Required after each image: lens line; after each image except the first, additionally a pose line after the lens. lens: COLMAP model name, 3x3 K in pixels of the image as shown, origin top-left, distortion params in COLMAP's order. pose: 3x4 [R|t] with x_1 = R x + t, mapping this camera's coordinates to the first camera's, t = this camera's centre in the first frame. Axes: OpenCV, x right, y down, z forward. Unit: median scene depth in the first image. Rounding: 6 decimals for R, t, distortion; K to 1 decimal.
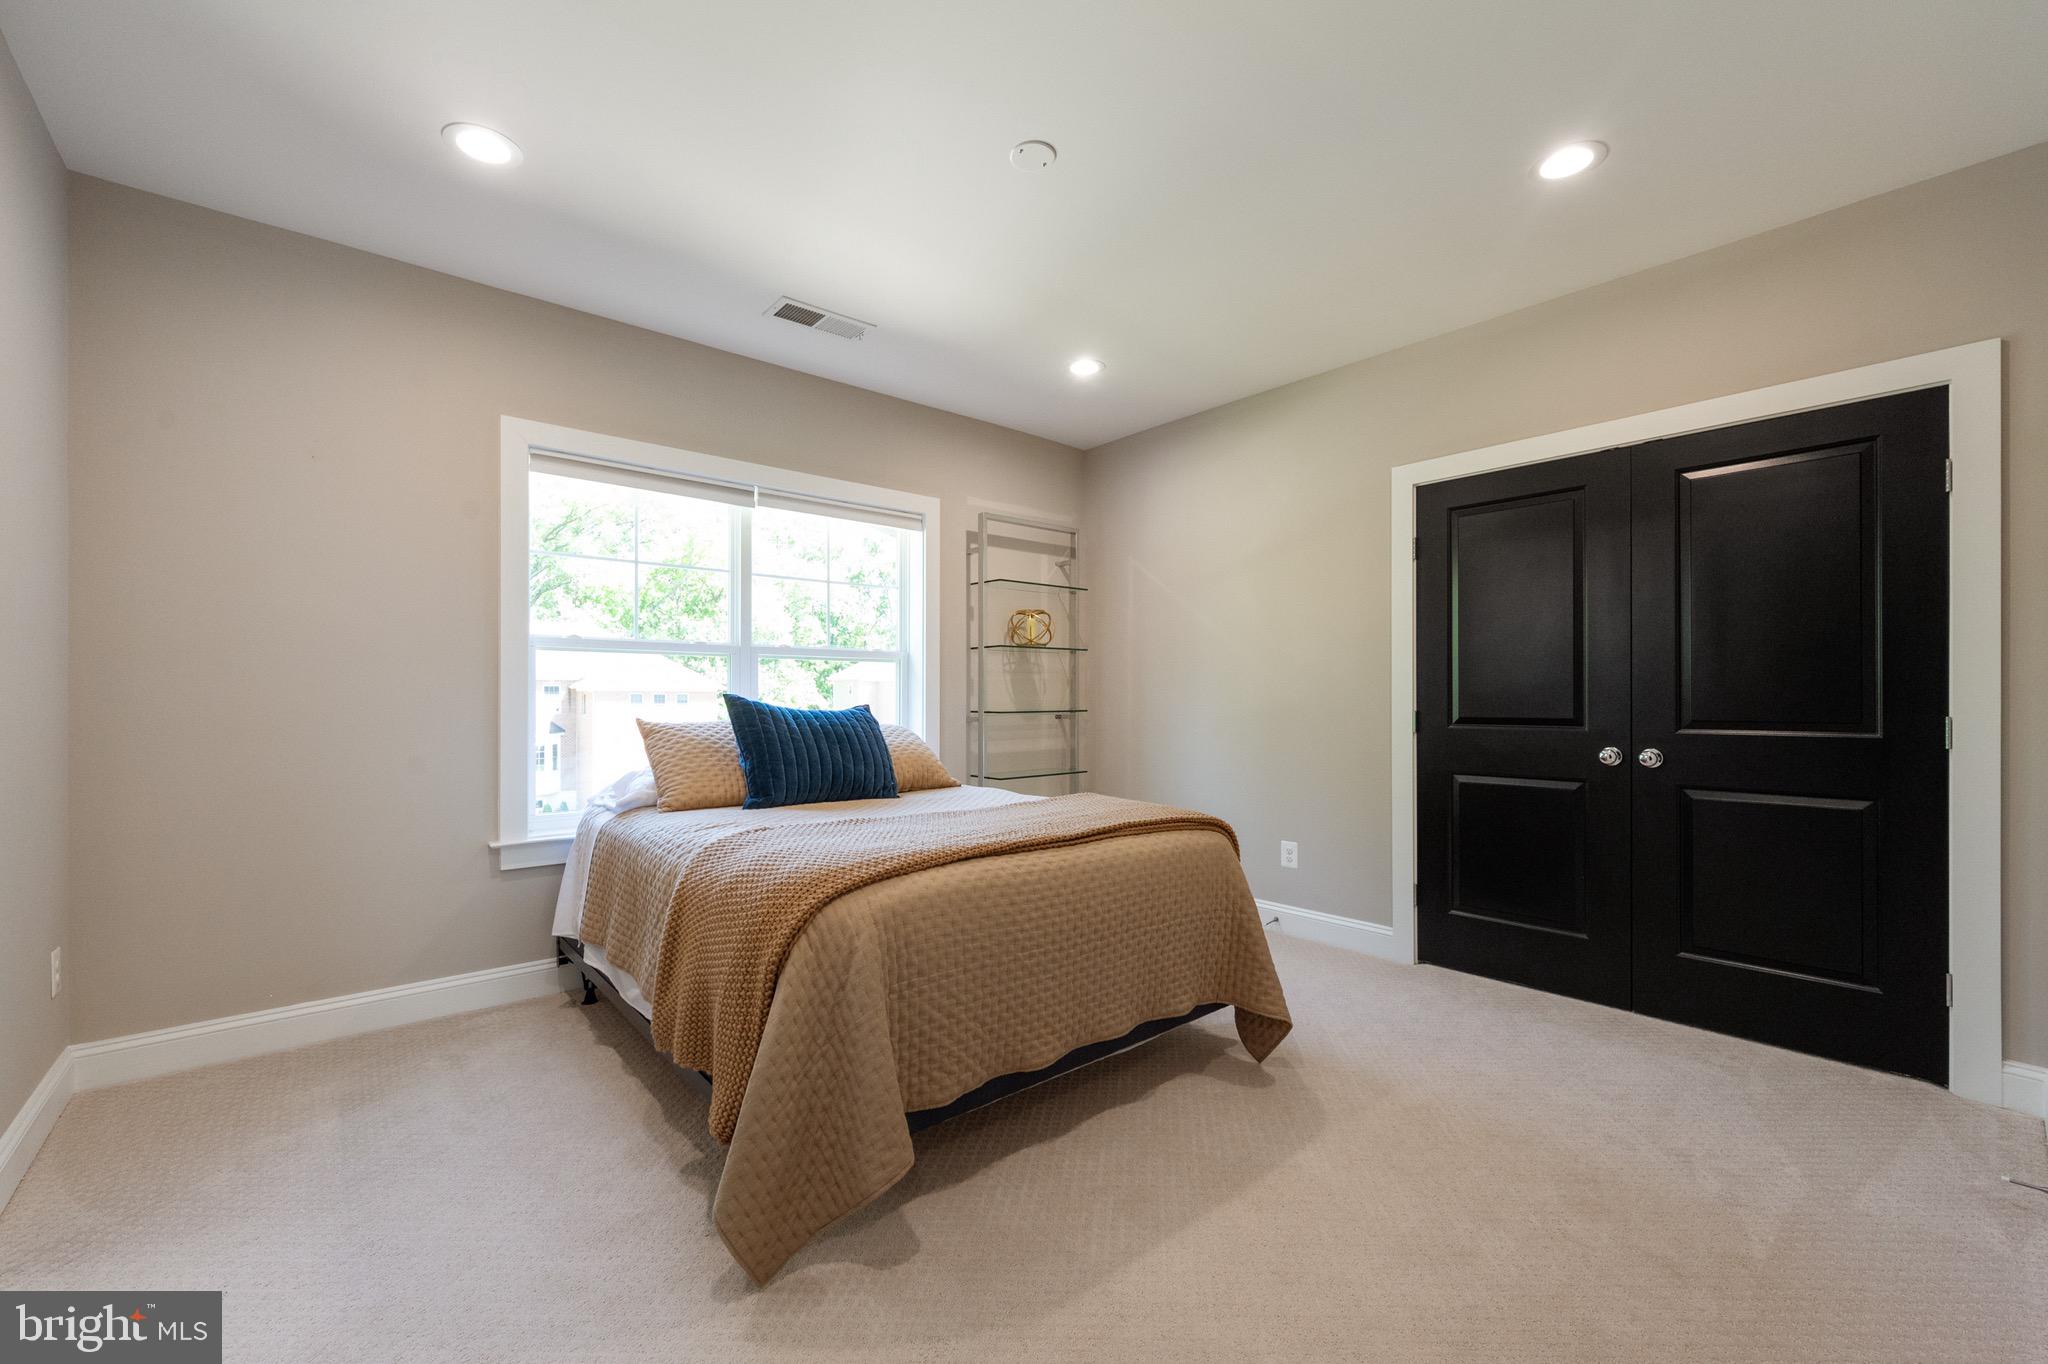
lens RADIAL K [[813.2, 0, 1009.4], [0, 813.2, 687.6], [0, 0, 1]] dist [0.000473, 0.000469]
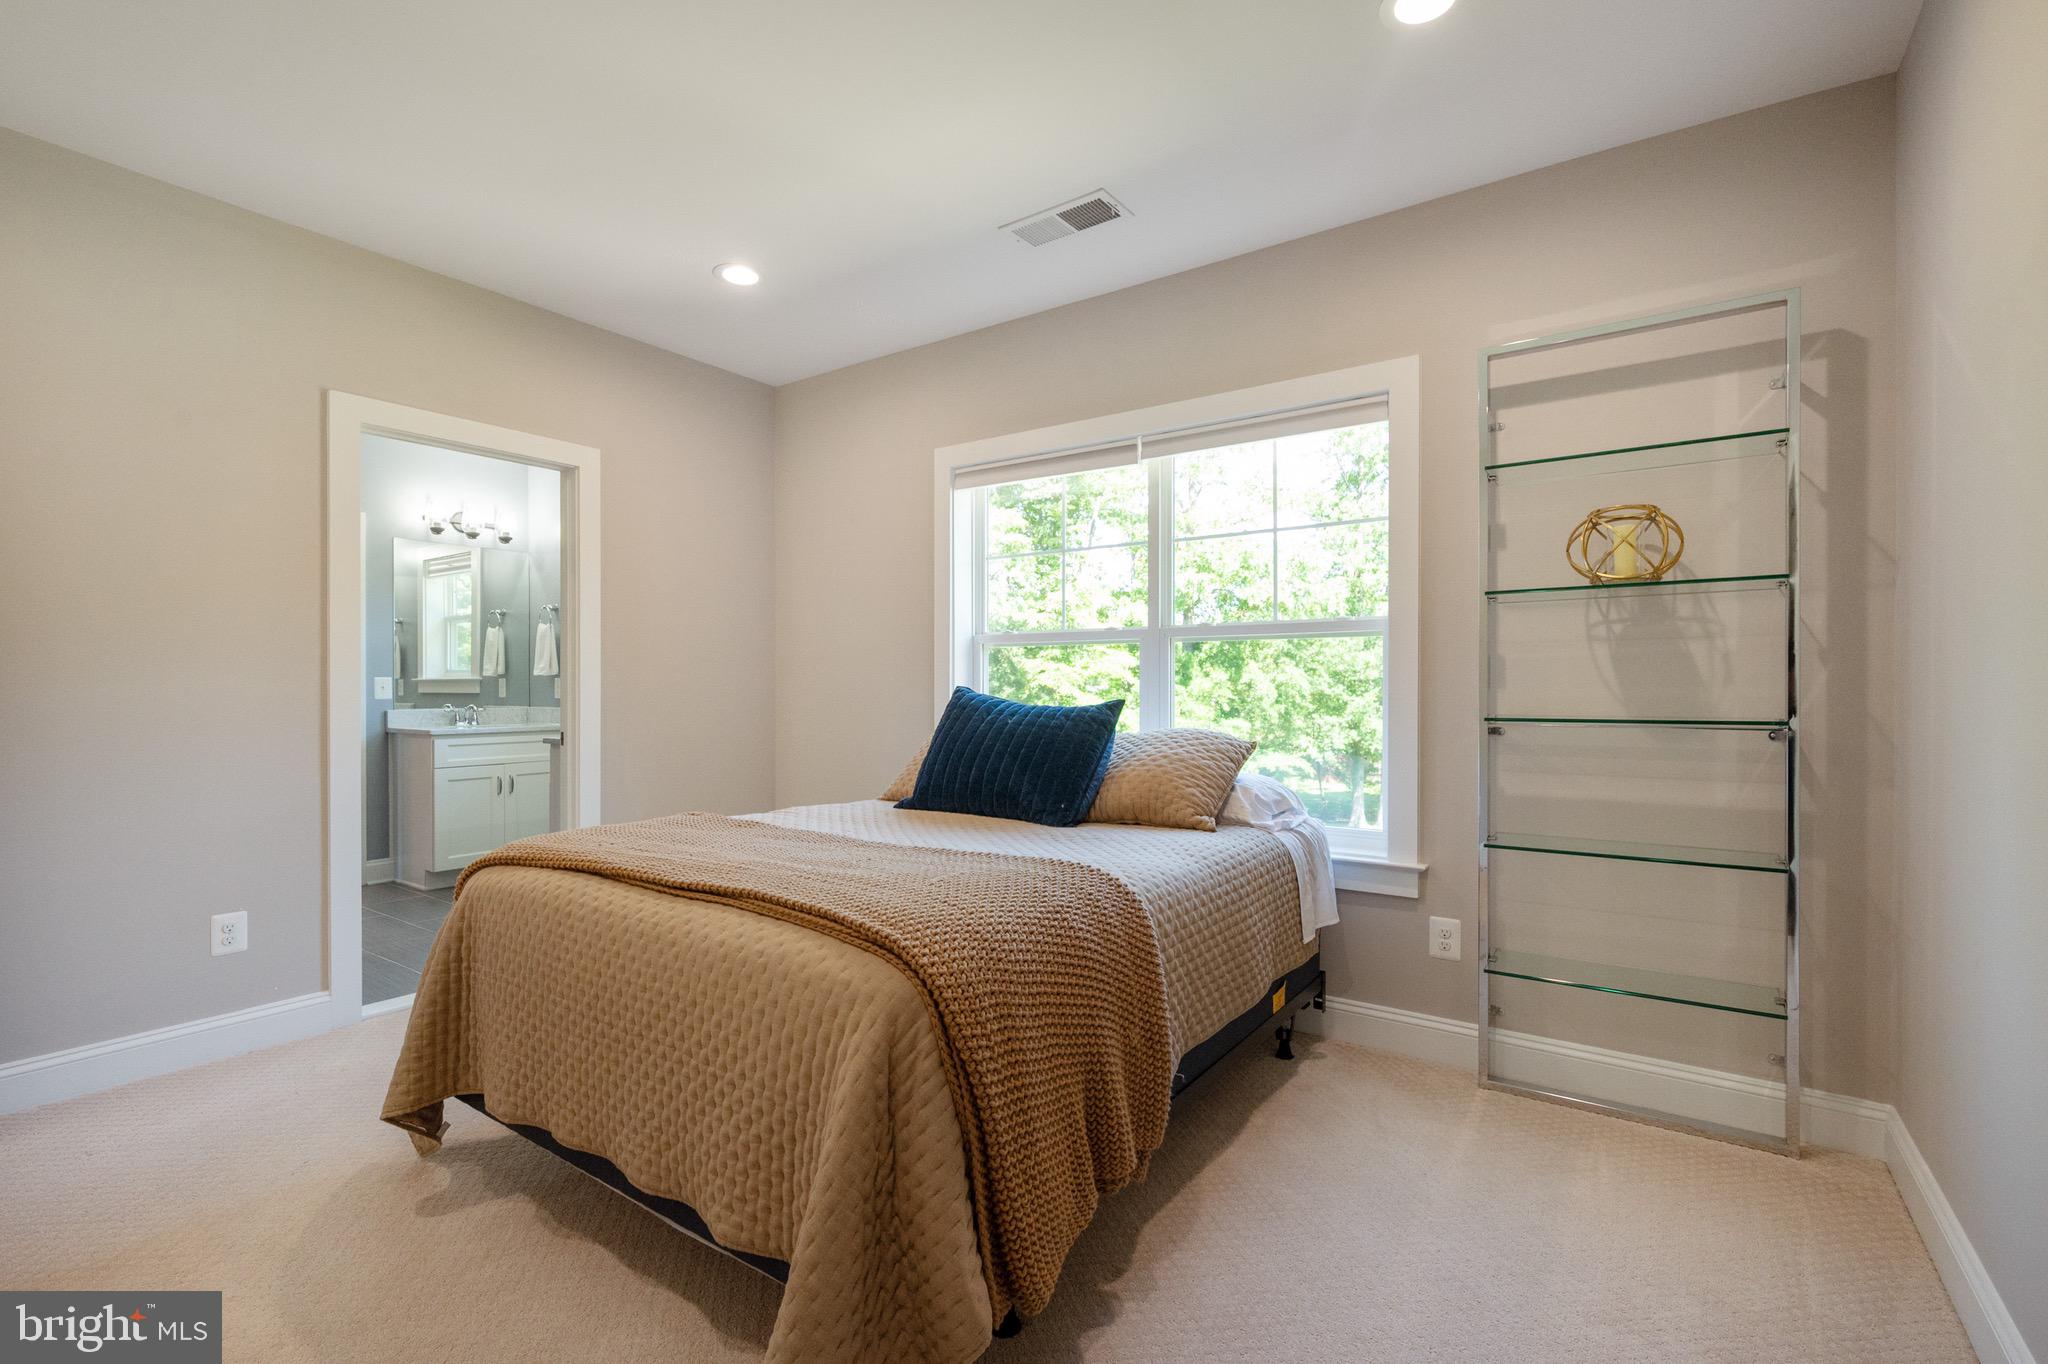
lens RADIAL K [[898.1, 0, 1024.3], [0, 898.1, 691.5], [0, 0, 1]] dist [0.001905, 0.000115]
pose [[0.272049, 0.000211, -0.962283, 0.470703], [0.010460, 0.999940, 0.003176, 0.007689], [0.962227, -0.010930, 0.272030, 0.553313]]
